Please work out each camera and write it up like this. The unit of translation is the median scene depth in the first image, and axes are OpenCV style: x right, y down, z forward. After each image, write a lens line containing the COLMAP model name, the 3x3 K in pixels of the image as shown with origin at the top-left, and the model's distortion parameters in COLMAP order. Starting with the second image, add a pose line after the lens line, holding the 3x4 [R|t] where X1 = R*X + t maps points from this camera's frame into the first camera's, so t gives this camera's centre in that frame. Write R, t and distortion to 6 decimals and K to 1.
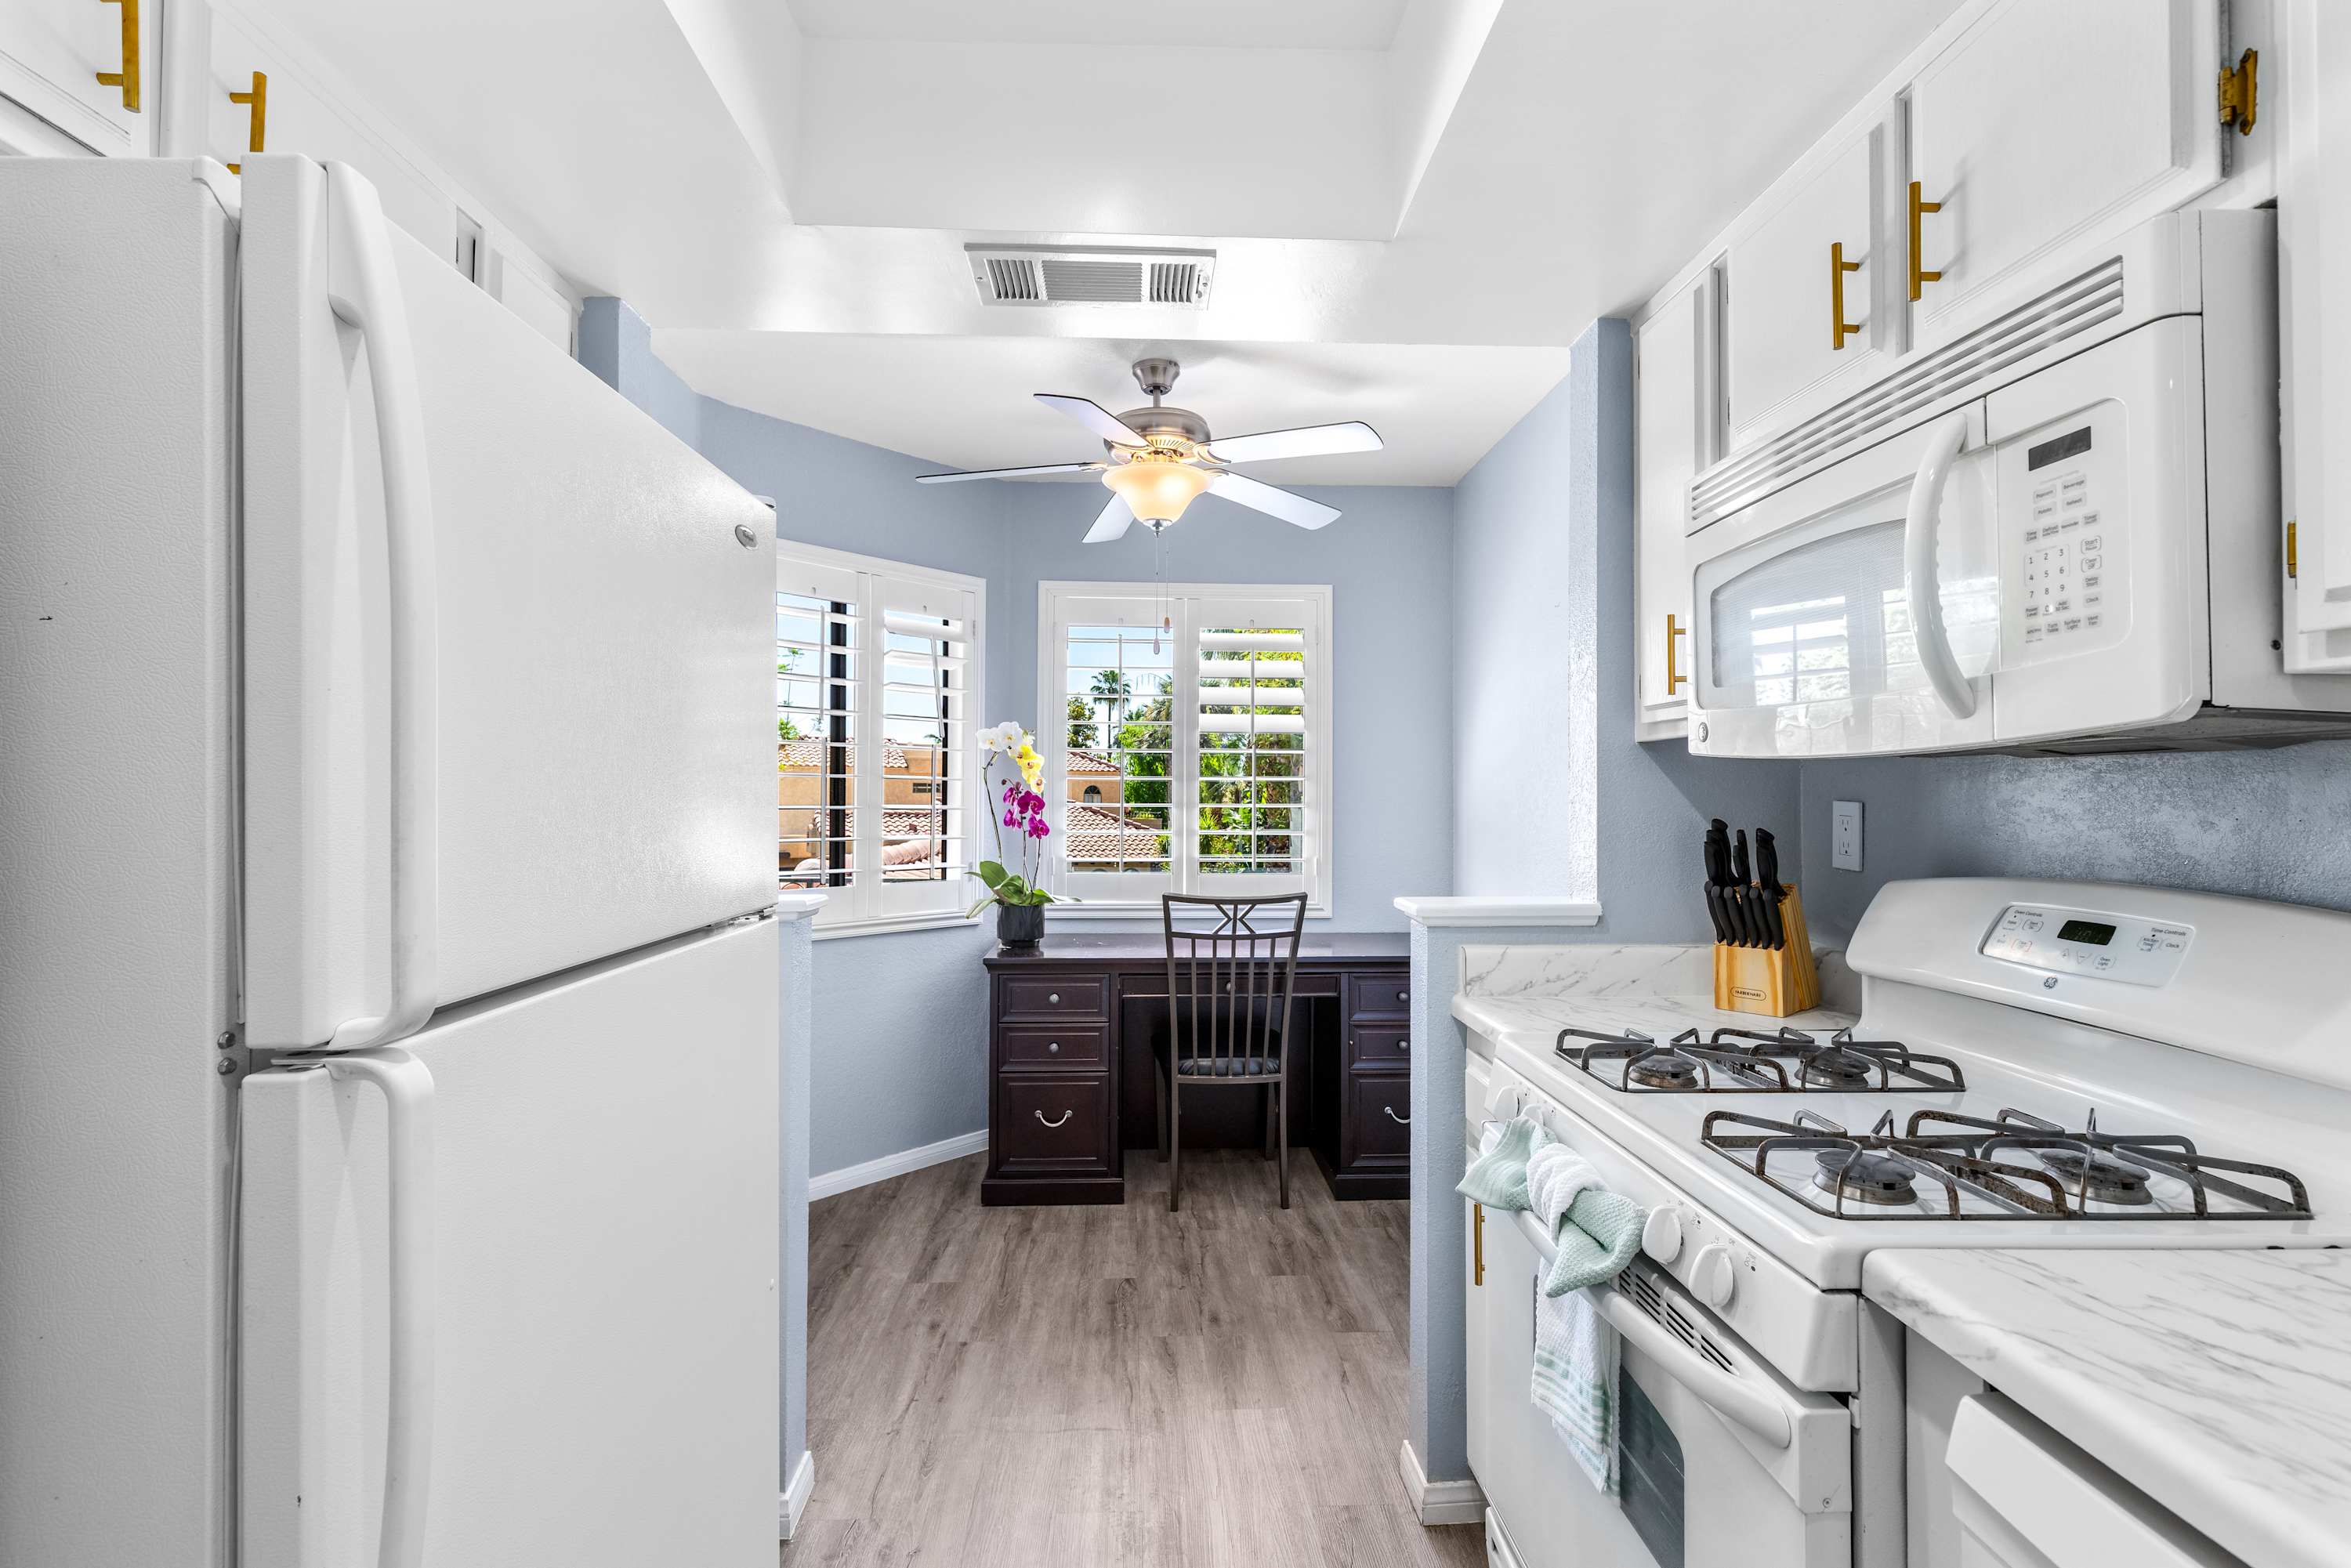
lens RADIAL K [[1072.7, 0, 1177.7], [0, 1072.7, 783.1], [0, 0, 1]] dist [0.005013, -0.001373]
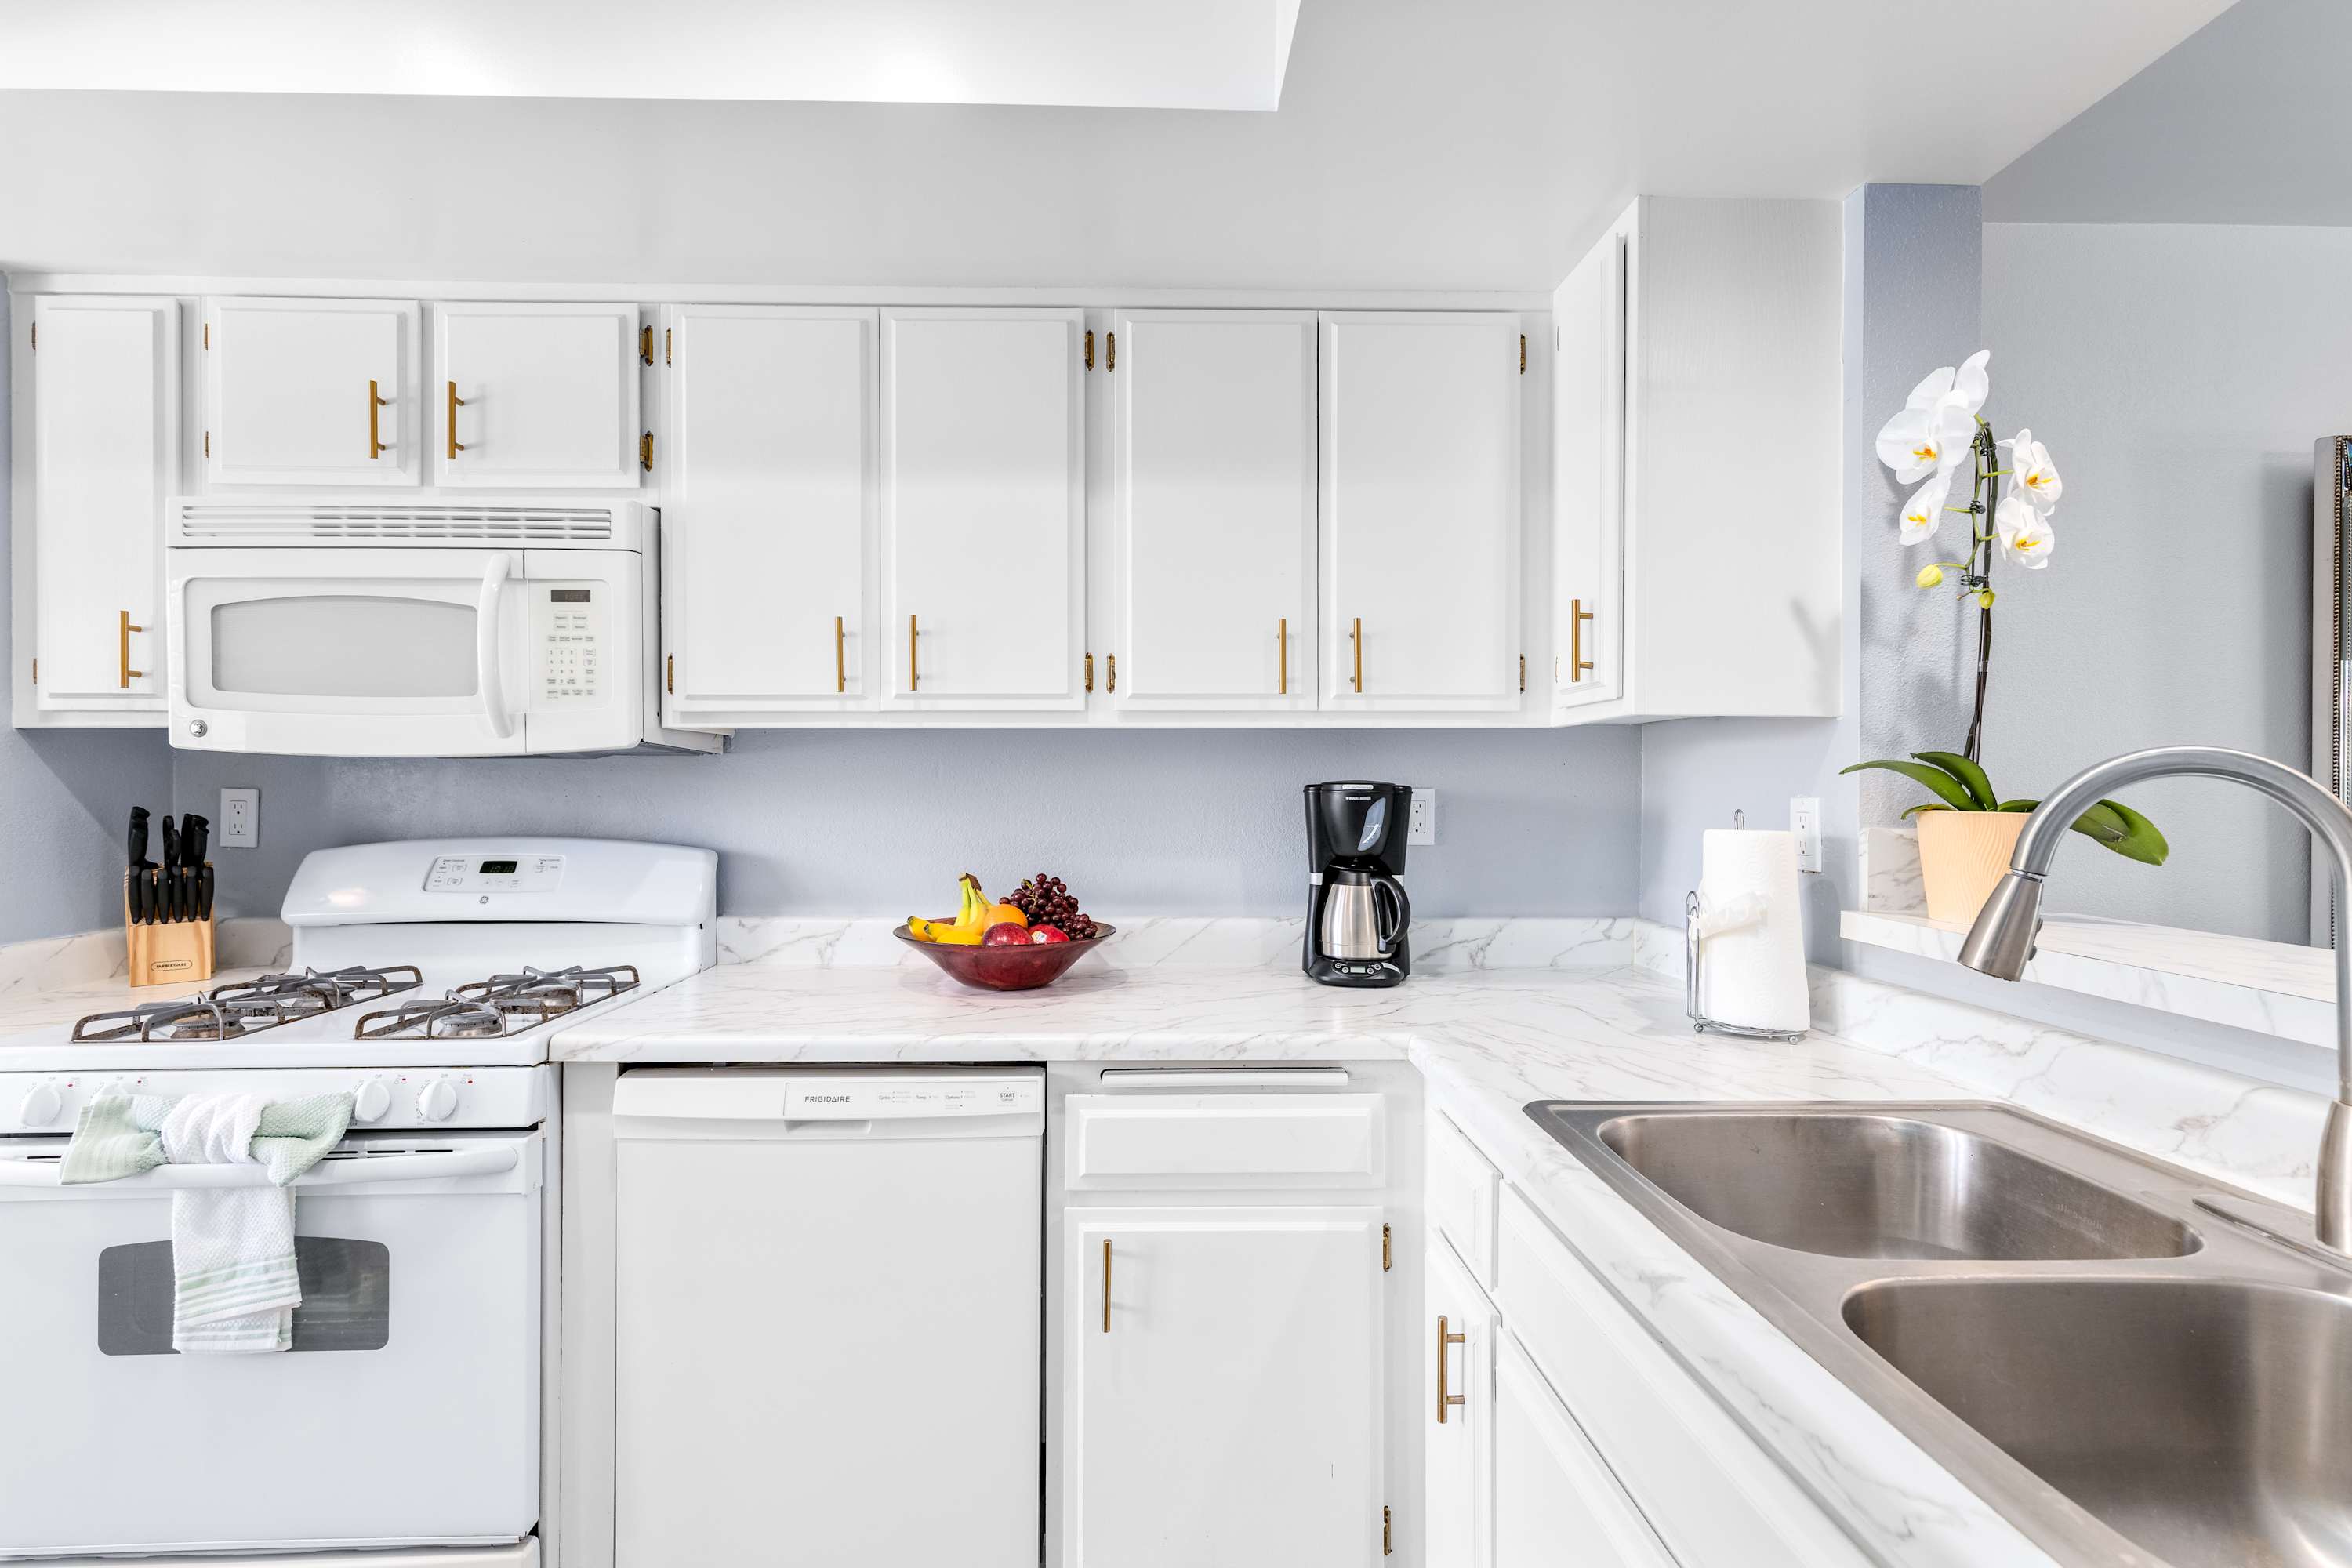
lens RADIAL K [[1073.2, 0, 1173.3], [0, 1073.2, 783.3], [0, 0, 1]] dist [0.005013, -0.001373]
pose [[0.008192, -0.005916, 0.999949, -0.832153], [-0.010640, 0.999925, 0.006003, -0.009866], [-0.999910, -0.010689, 0.008129, -0.039833]]
